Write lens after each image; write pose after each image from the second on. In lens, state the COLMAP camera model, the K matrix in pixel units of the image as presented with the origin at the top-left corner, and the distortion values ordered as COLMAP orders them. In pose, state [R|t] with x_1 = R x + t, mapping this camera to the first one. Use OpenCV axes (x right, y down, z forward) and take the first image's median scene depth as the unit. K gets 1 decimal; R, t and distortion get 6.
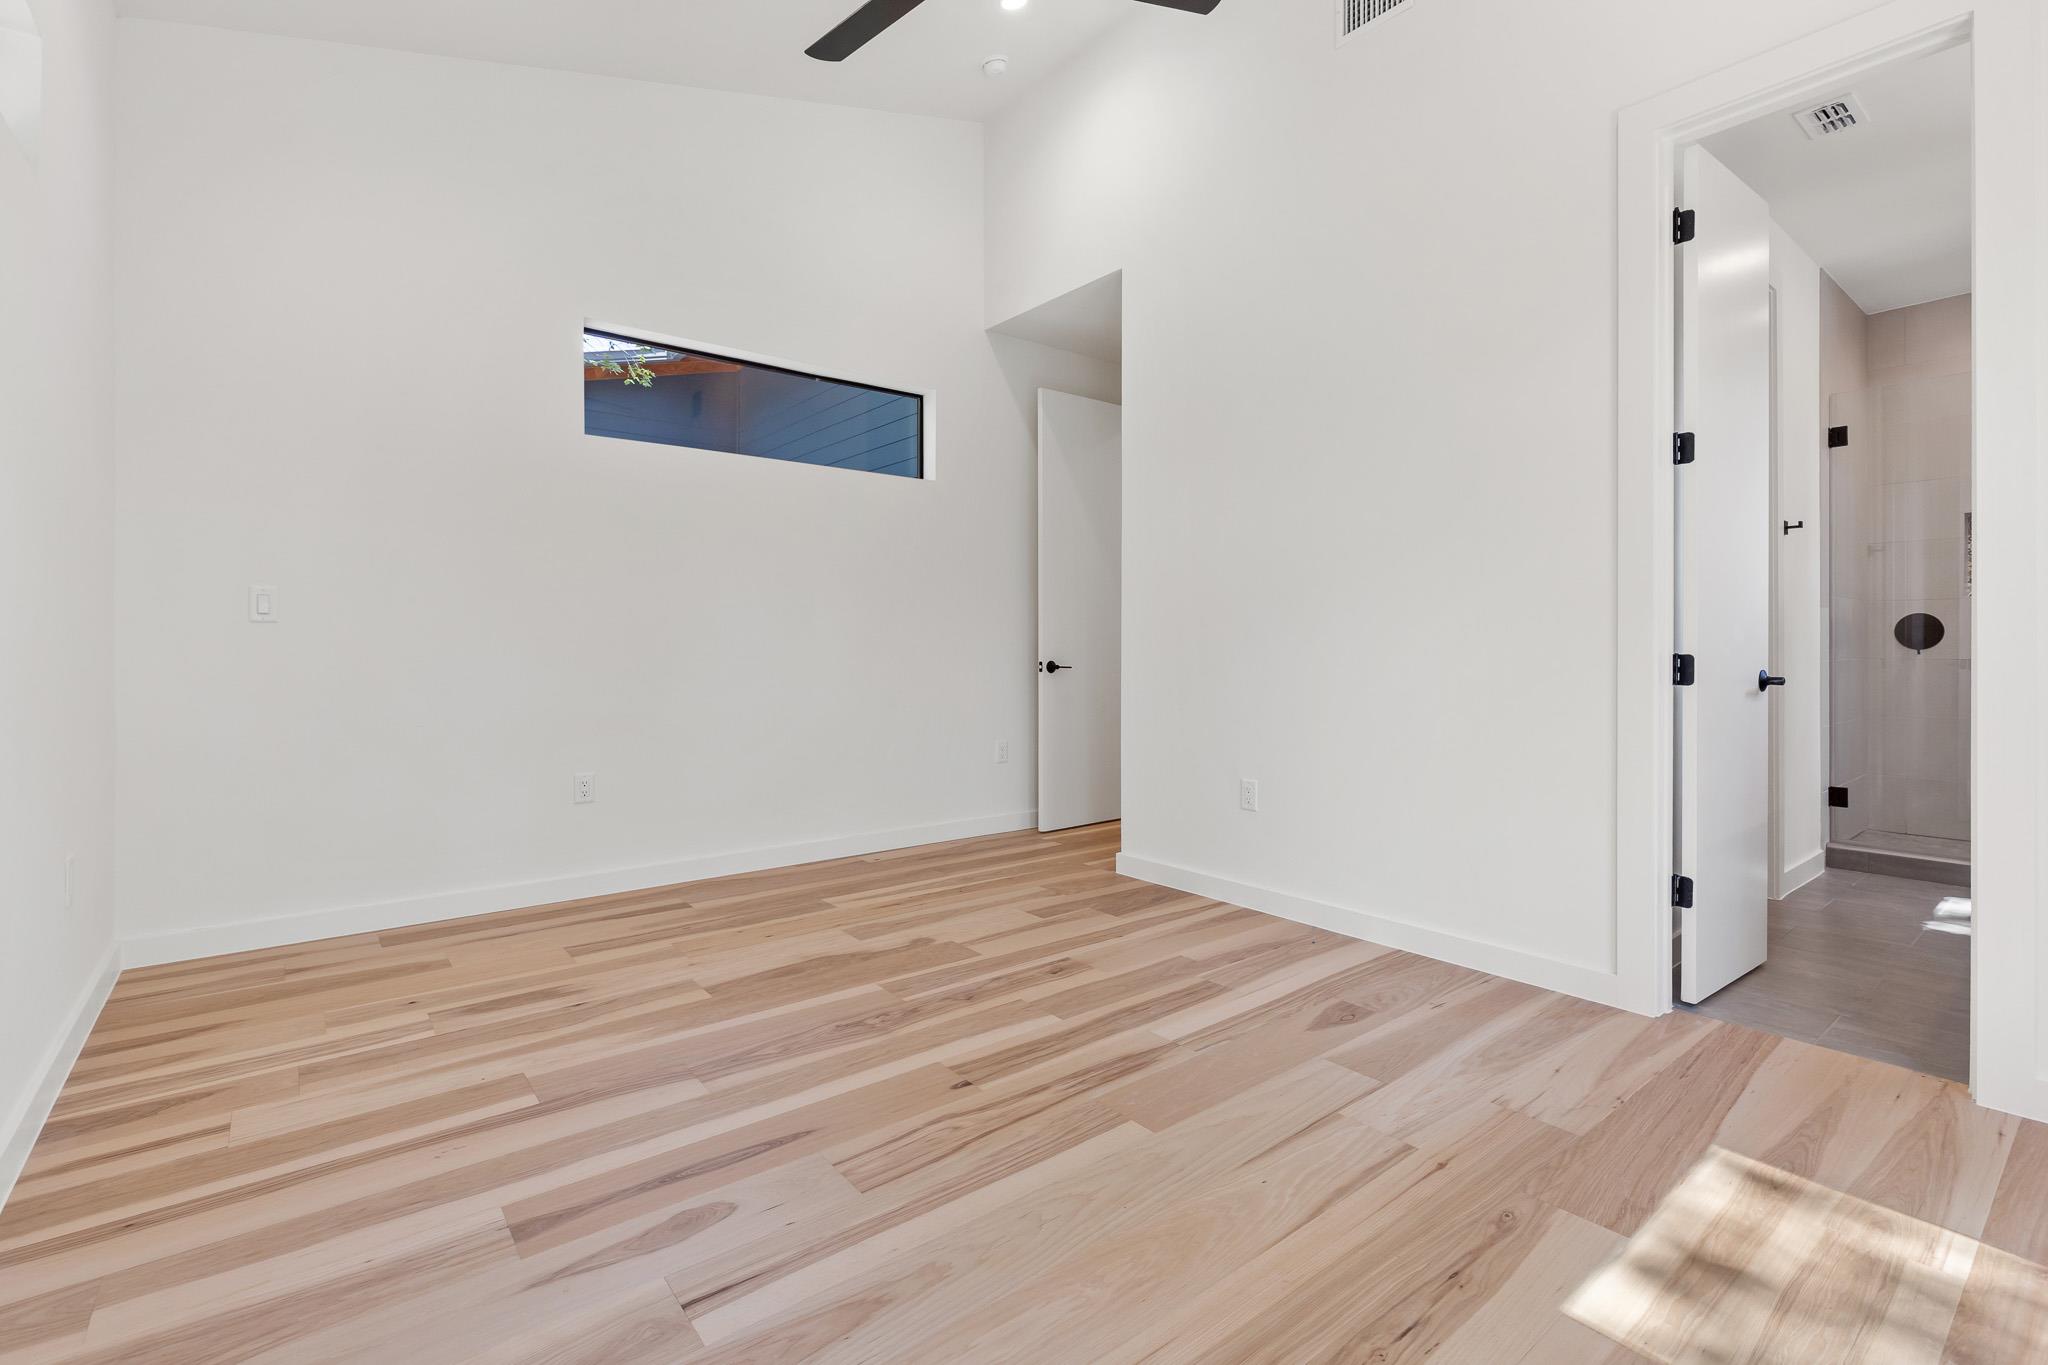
lens RADIAL K [[918.1, 0, 1023.1], [0, 918.1, 652.9], [0, 0, 1]] dist [0.001845, -0.000550]
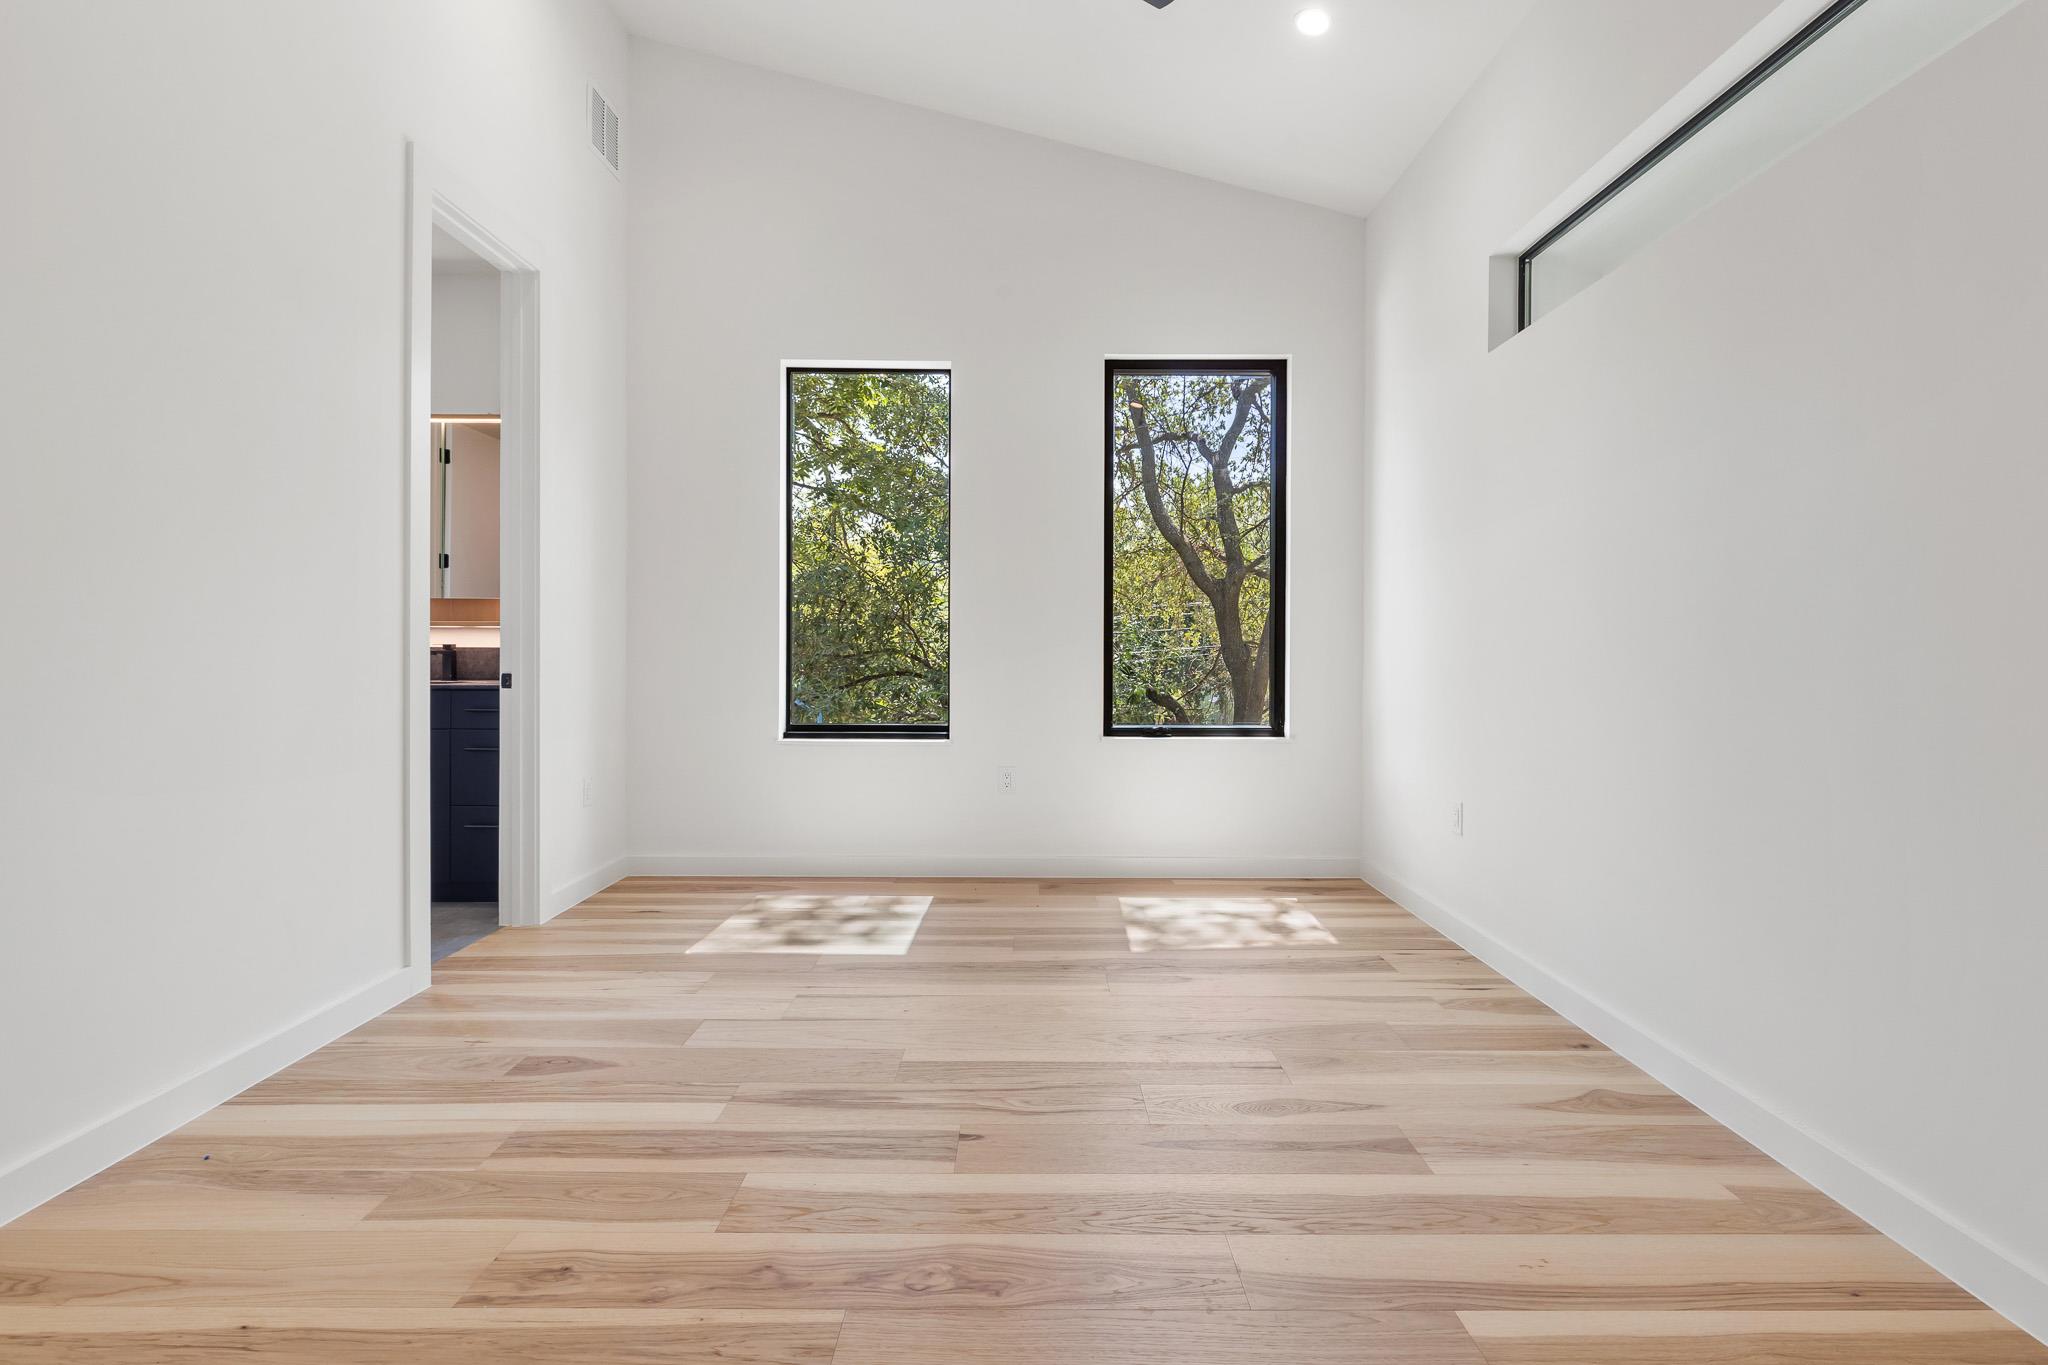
lens RADIAL K [[918.1, 0, 1023.1], [0, 918.1, 652.9], [0, 0, 1]] dist [0.001845, -0.000550]
pose [[-0.779189, -0.003992, 0.626776, -0.583799], [-0.000416, 0.999983, 0.005851, -0.013195], [-0.626789, 0.004298, -0.779177, 1.443691]]
